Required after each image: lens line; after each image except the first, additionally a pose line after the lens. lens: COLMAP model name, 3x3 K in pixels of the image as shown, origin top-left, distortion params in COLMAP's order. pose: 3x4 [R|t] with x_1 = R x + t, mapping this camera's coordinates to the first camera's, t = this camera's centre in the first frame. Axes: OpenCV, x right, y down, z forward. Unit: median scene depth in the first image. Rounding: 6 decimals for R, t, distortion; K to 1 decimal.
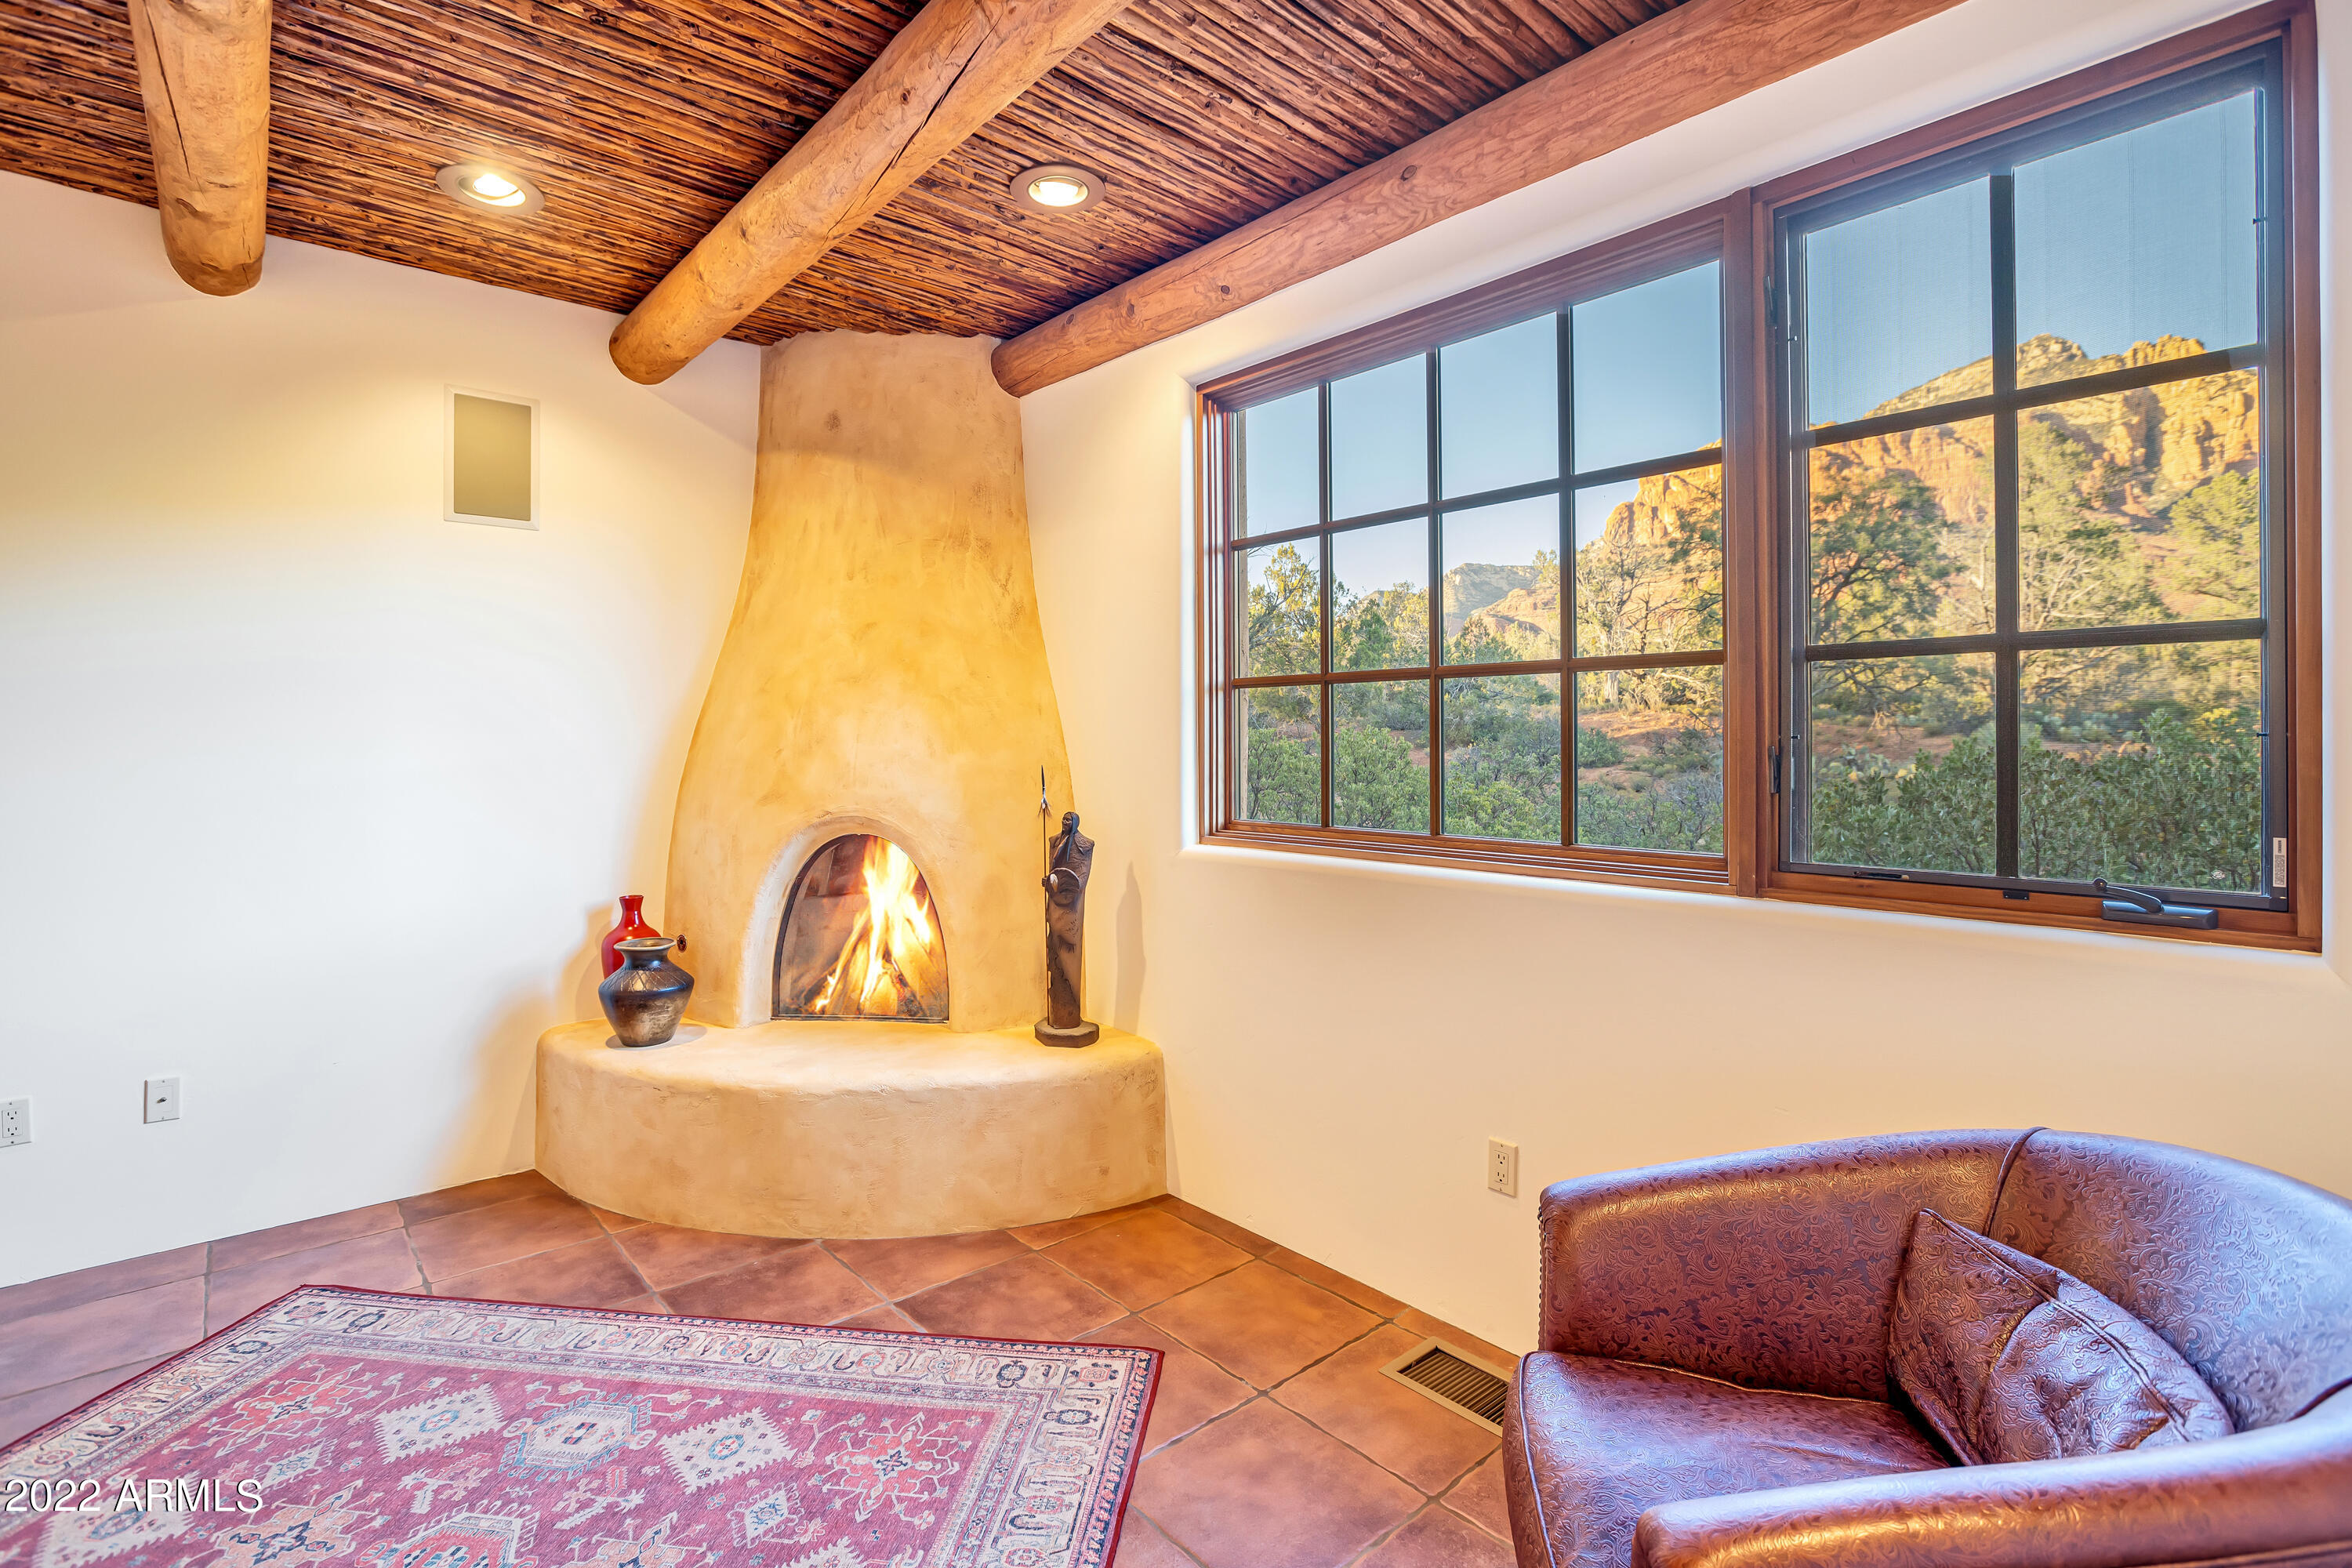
lens RADIAL K [[1082.3, 0, 1170.9], [0, 1082.3, 767.6], [0, 0, 1]] dist [-0.008618, 0.000362]
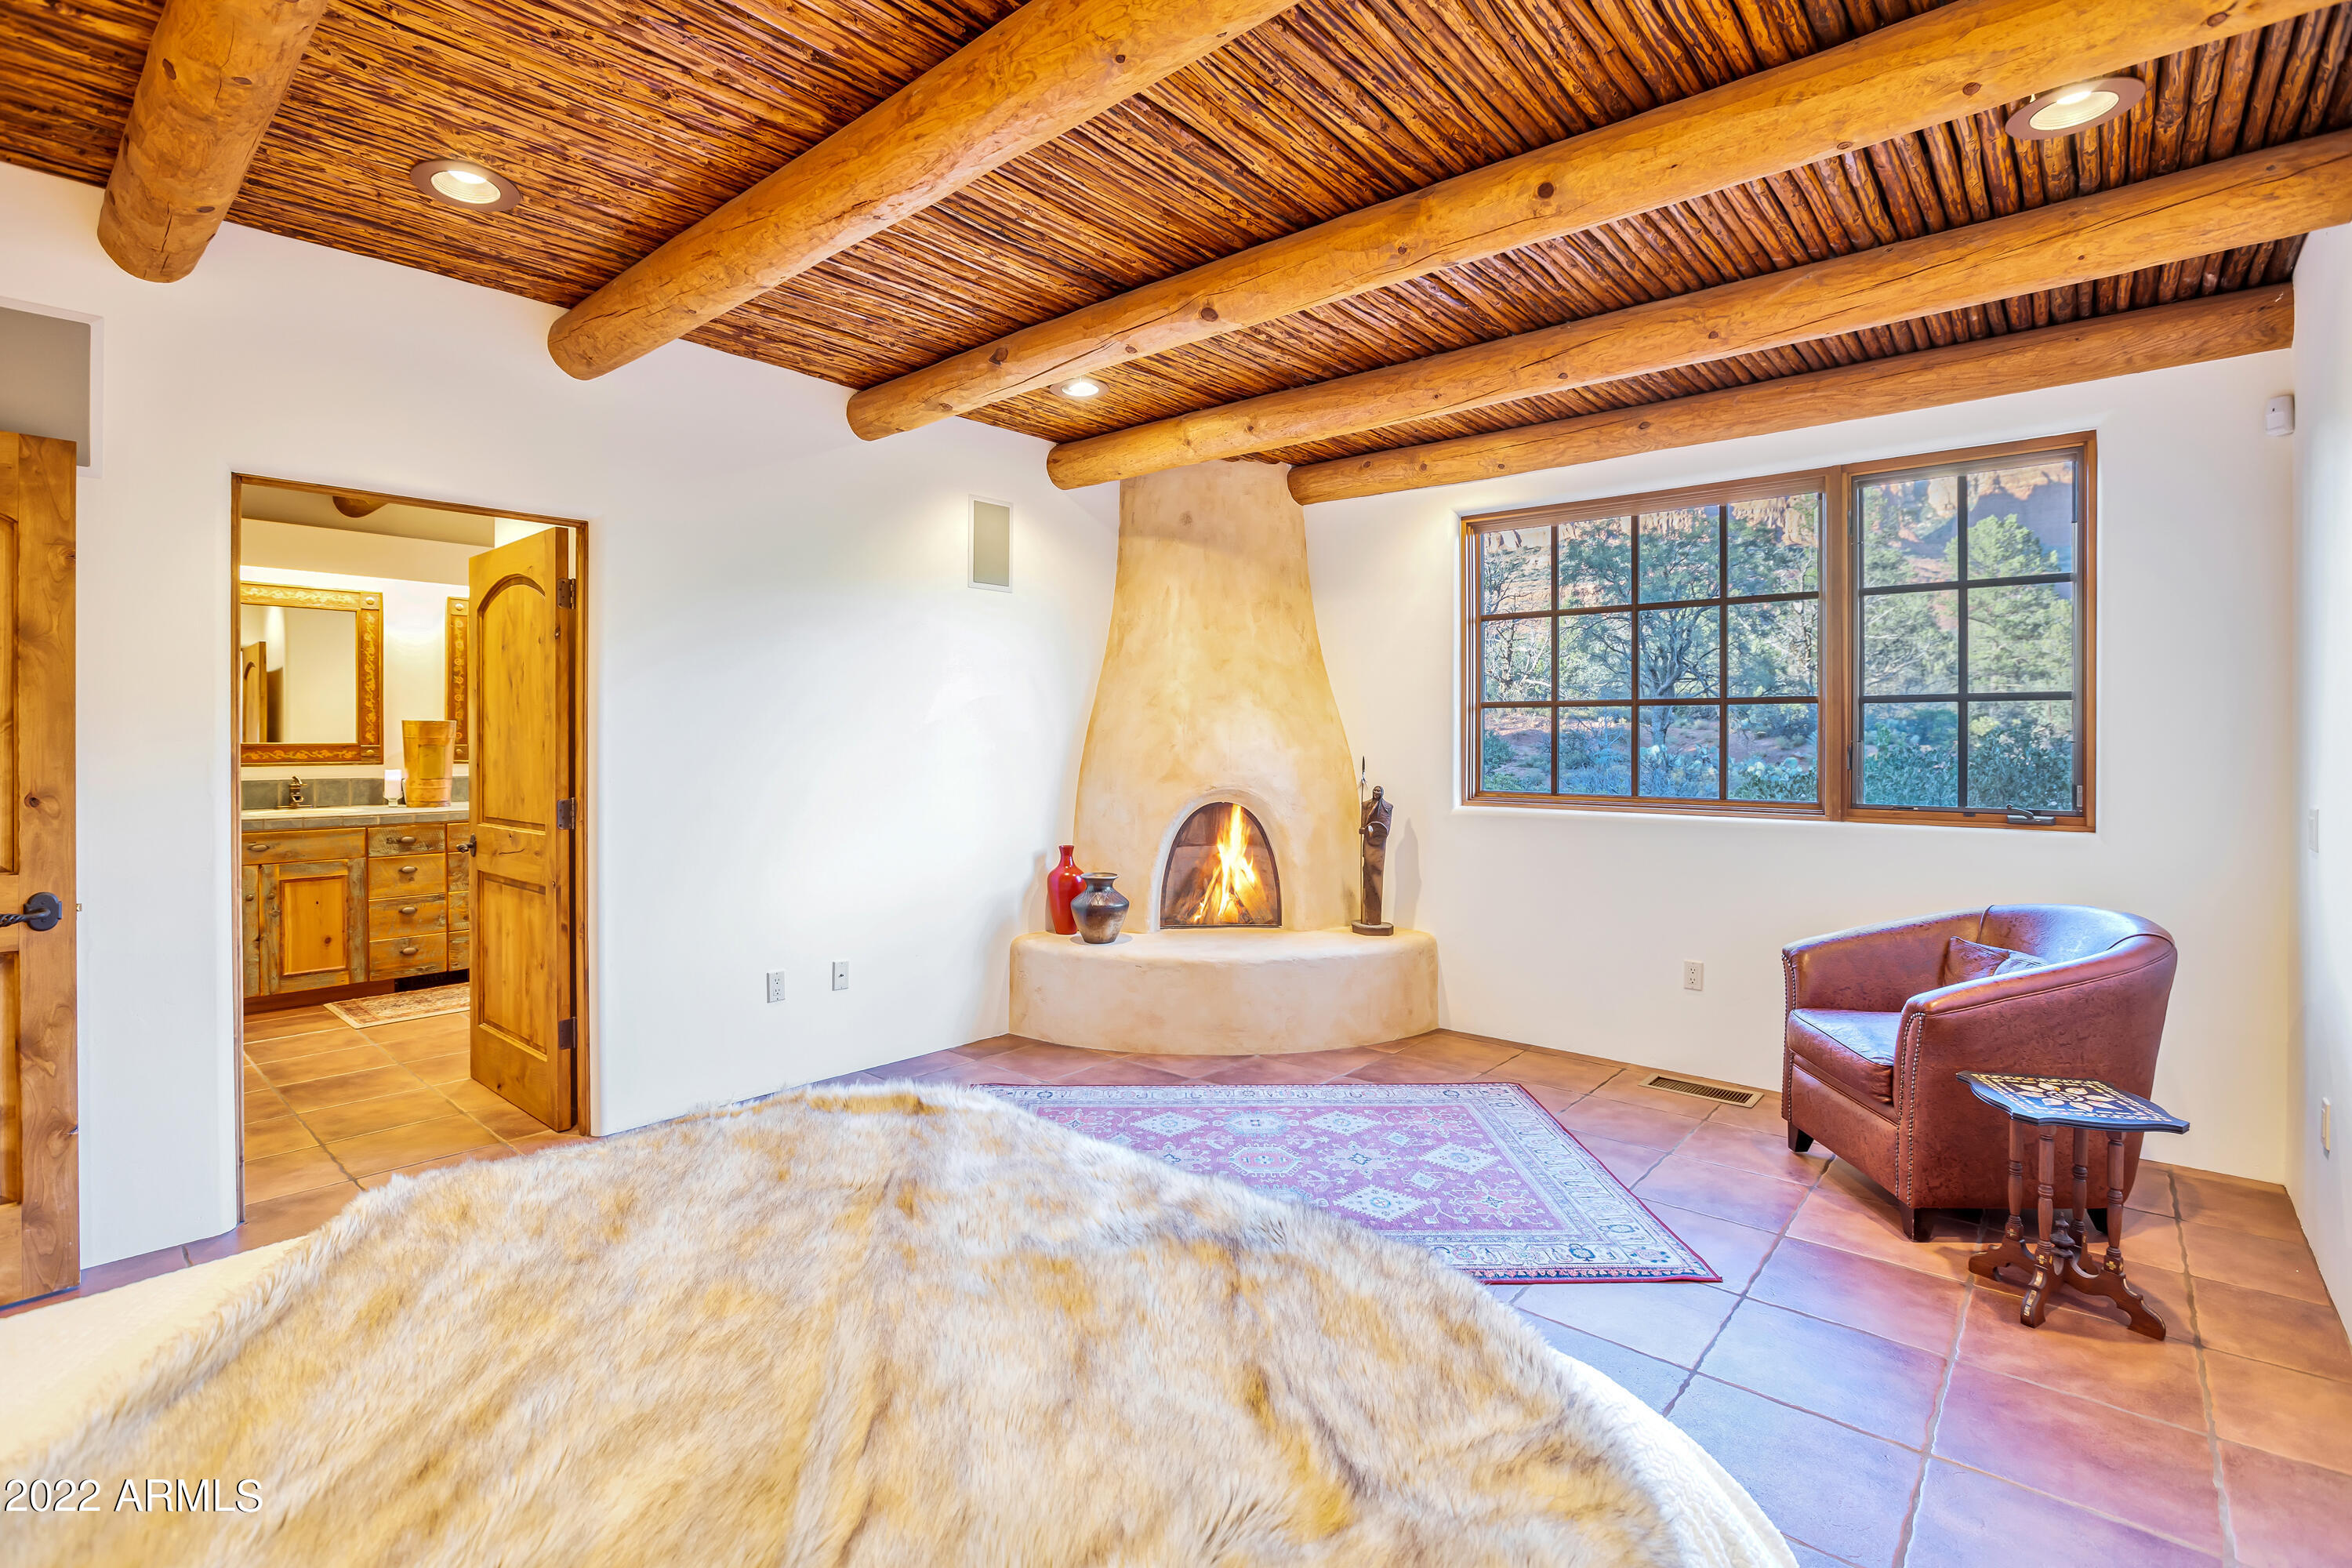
lens RADIAL K [[1082.3, 0, 1191.8], [0, 1082.3, 764.4], [0, 0, 1]] dist [-0.008618, 0.000362]
pose [[0.989506, 0.001752, 0.144478, -0.558692], [-0.001511, 0.999997, -0.001776, 0.013016], [-0.144481, 0.001539, 0.989506, -0.476491]]
